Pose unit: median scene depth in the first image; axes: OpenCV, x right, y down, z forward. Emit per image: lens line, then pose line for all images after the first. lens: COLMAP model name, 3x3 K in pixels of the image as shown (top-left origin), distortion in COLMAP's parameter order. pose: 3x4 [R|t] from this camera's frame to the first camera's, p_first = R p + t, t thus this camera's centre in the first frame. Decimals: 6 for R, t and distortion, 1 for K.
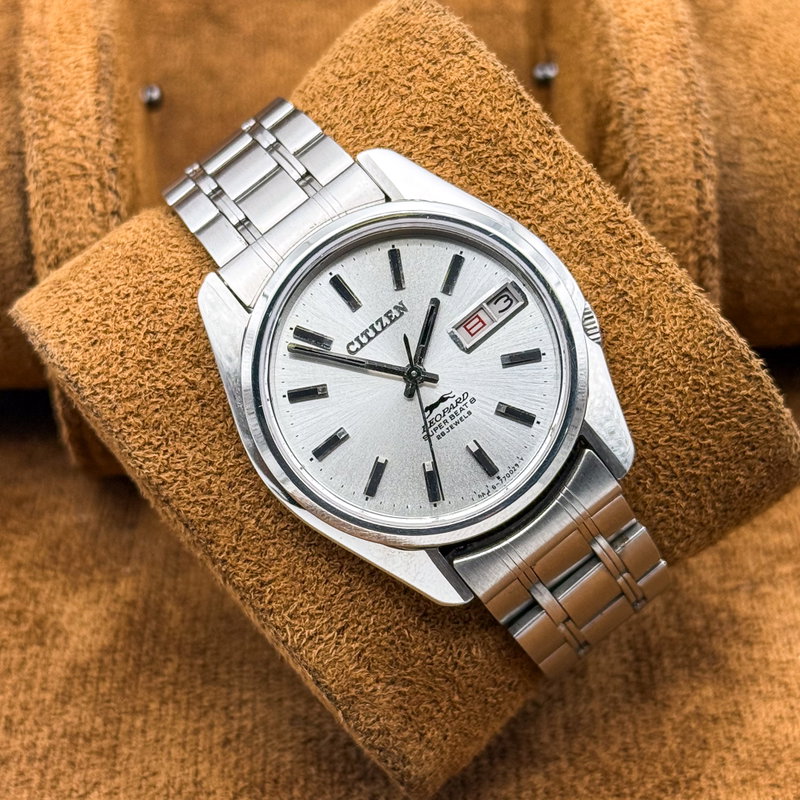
lens RADIAL K [[2222.4, 0, 385.1], [0, 2222.4, 402.1], [0, 0, 1]] dist [0.035197, 0.154647]
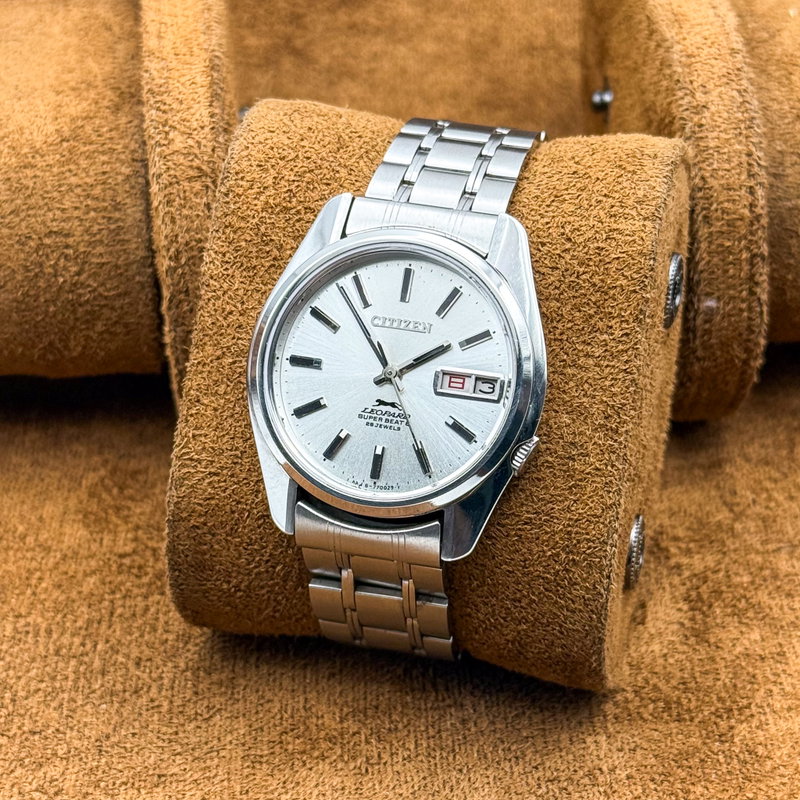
lens RADIAL K [[2222.4, 0, 385.1], [0, 2222.4, 402.1], [0, 0, 1]] dist [0.035197, 0.154647]
pose [[0.651390, 0.732394, -0.198218, 0.252736], [-0.710744, 0.680436, 0.178467, -0.207367], [0.265583, 0.024631, 0.963773, -0.149315]]
